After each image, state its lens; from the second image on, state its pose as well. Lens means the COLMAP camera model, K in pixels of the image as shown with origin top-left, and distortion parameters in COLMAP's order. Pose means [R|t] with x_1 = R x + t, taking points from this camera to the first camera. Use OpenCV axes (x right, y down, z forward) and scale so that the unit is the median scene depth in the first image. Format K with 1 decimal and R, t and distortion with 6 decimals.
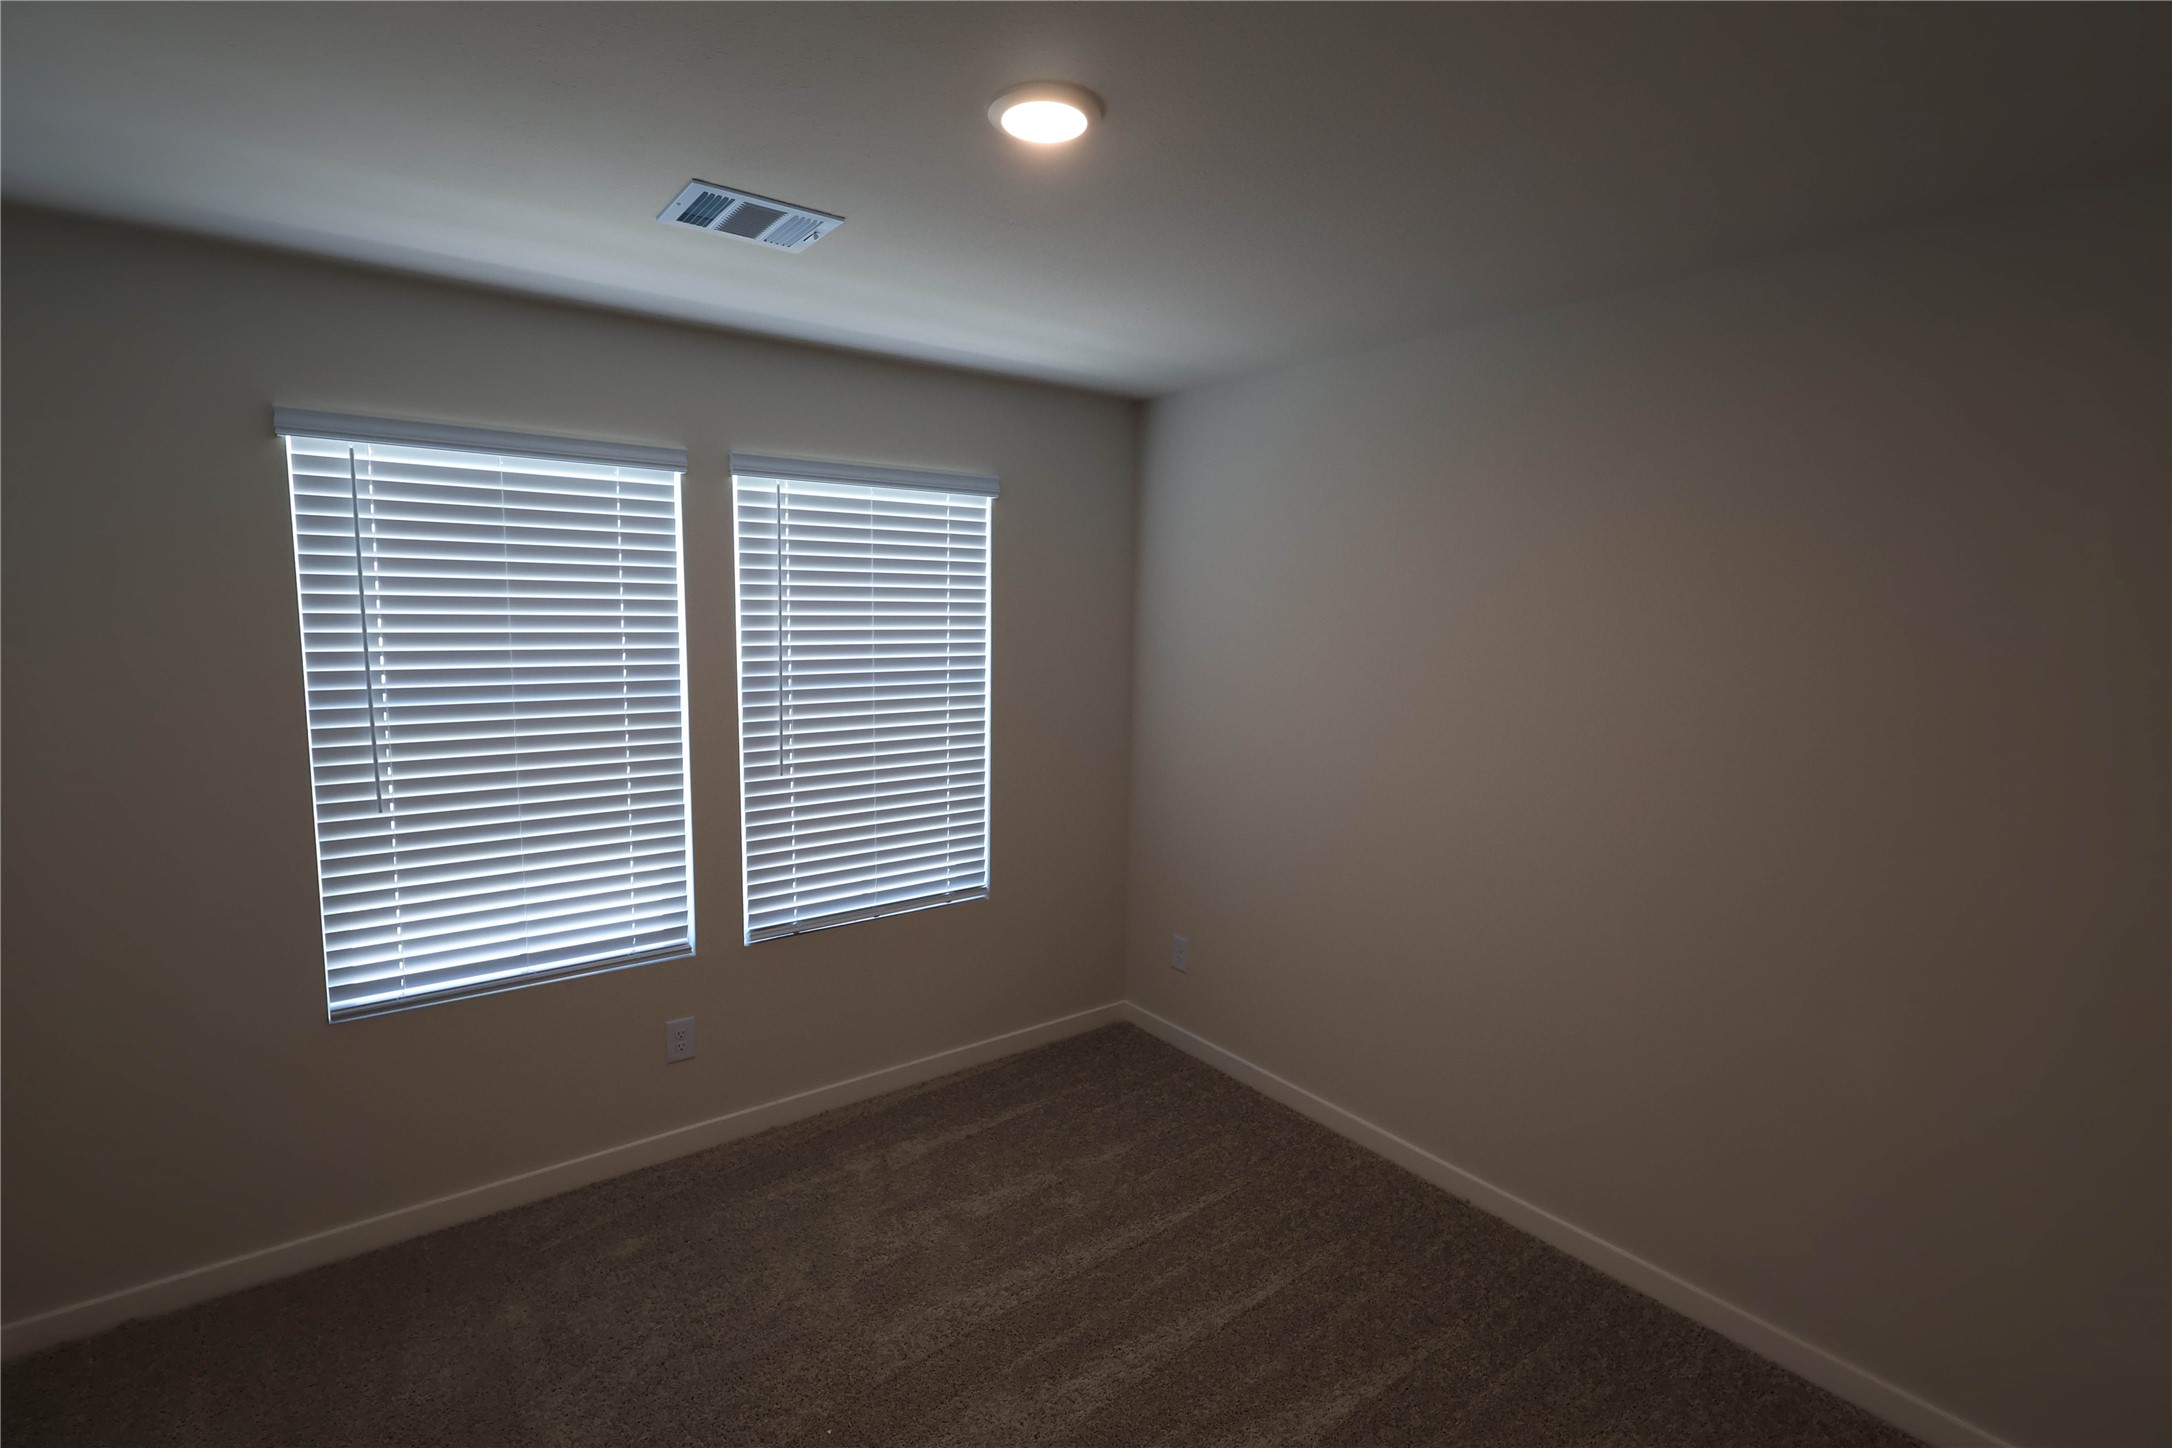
lens RADIAL K [[996.3, 0, 1093.9], [0, 996.3, 718.6], [0, 0, 1]] dist [0.013291, 0.000462]
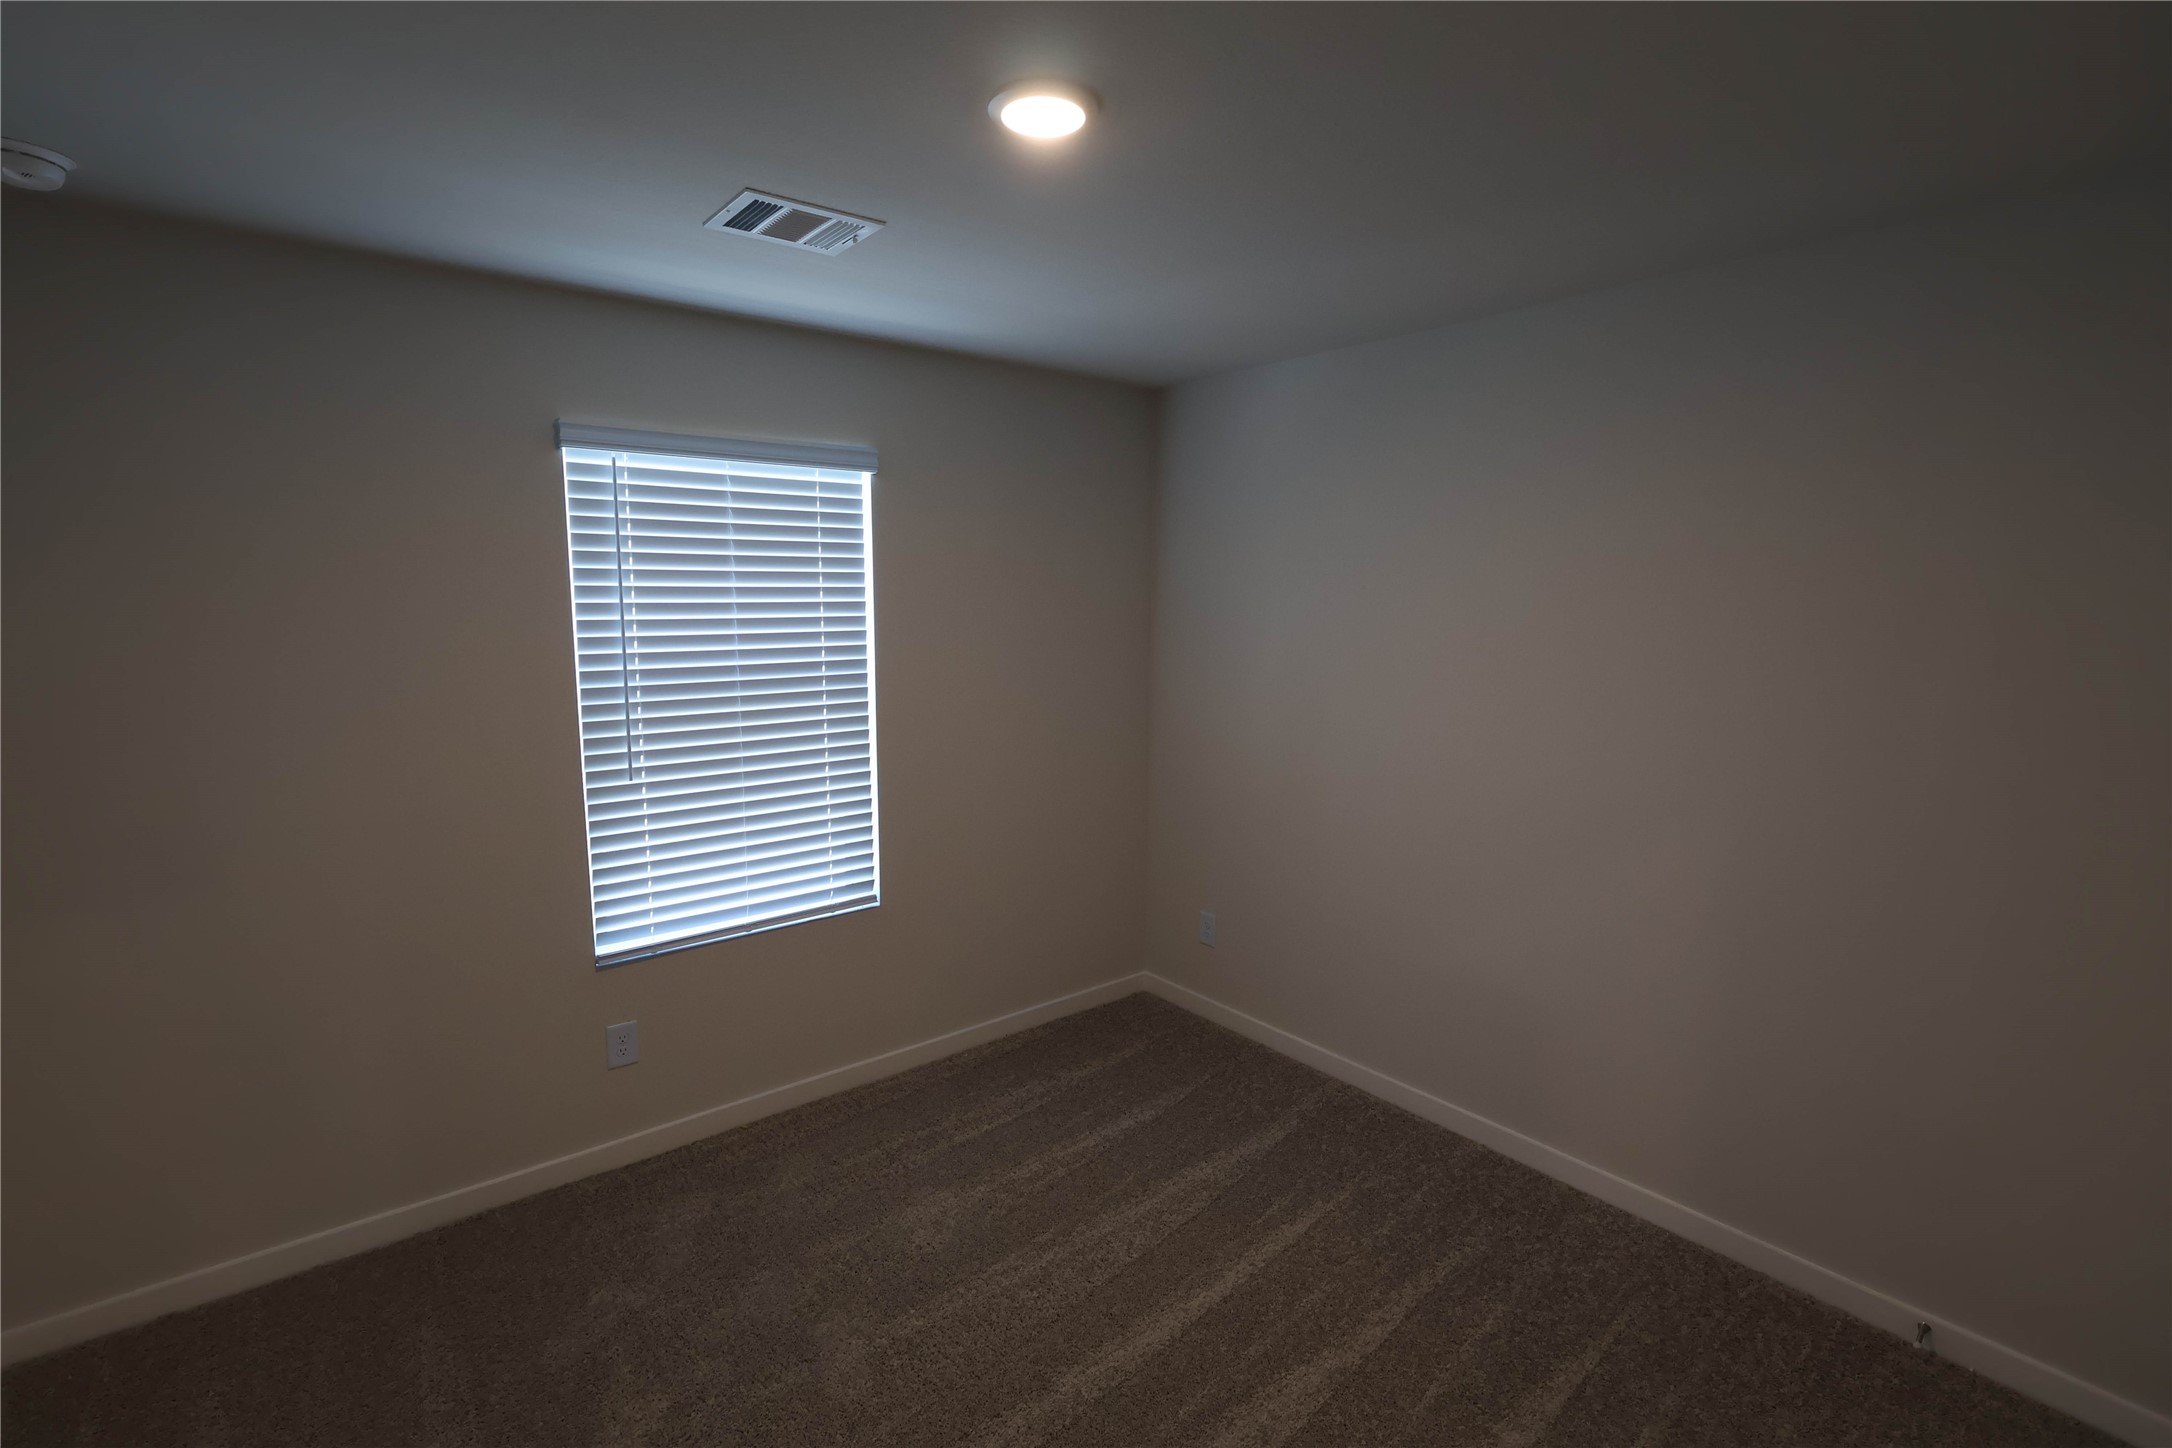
lens RADIAL K [[996.3, 0, 1067.3], [0, 996.3, 725.0], [0, 0, 1]] dist [0.013291, 0.000462]
pose [[0.999534, -0.021966, 0.021210, -0.178662], [0.021620, 0.999632, 0.016409, 0.017846], [-0.021563, -0.015943, 0.999640, -0.098686]]
